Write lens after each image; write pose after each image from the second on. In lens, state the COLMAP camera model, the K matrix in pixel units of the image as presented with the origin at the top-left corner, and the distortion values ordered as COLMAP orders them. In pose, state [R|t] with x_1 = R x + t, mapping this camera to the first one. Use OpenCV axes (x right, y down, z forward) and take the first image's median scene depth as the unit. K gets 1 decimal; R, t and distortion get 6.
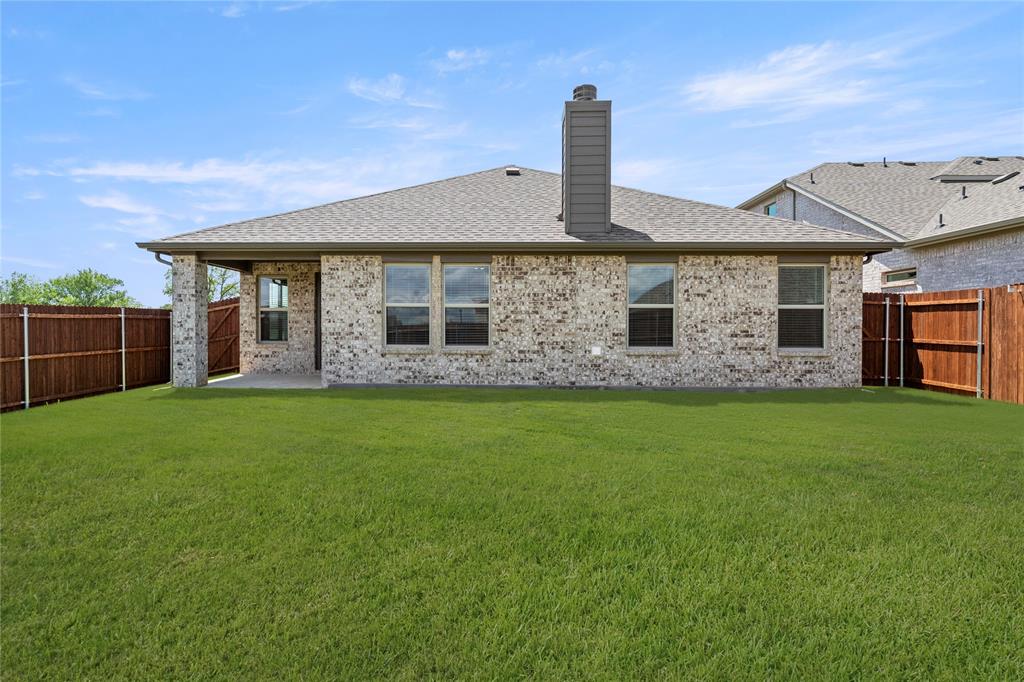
lens RADIAL K [[575.3, 0, 512.0], [0, 575.3, 341.0], [0, 0, 1]] dist [-0.002307, 0.000044]
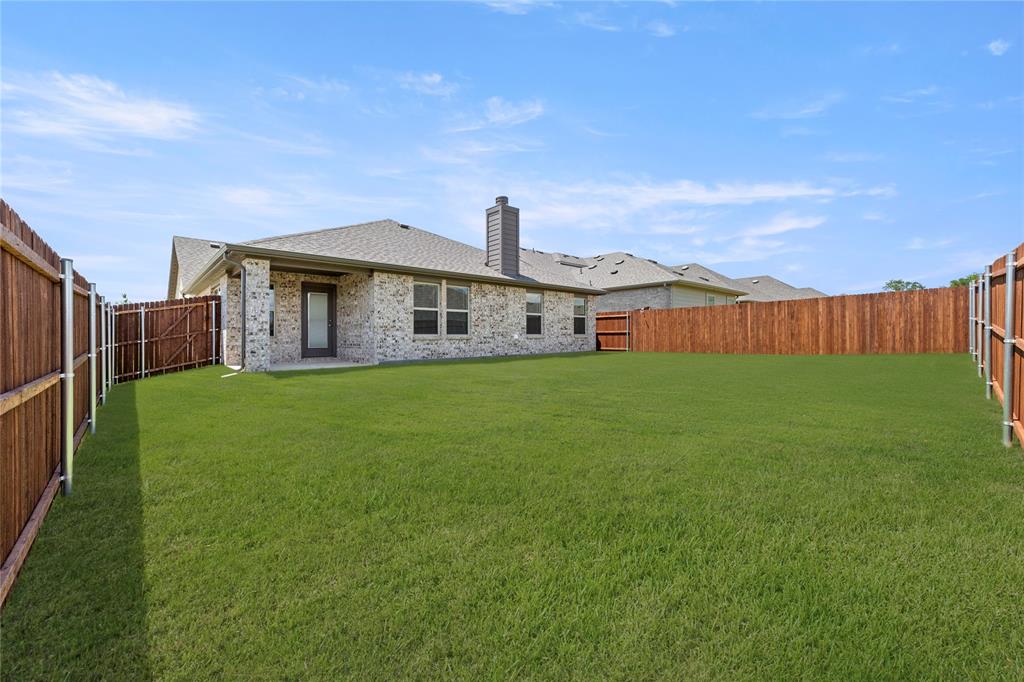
lens RADIAL K [[408.6, 0, 511.4], [0, 408.6, 347.4], [0, 0, 1]] dist [-0.006632, -0.000569]
pose [[0.699031, -0.027788, 0.714551, -0.829608], [0.028757, 0.999529, 0.010739, 0.037911], [-0.714513, 0.013041, 0.699501, 0.050649]]
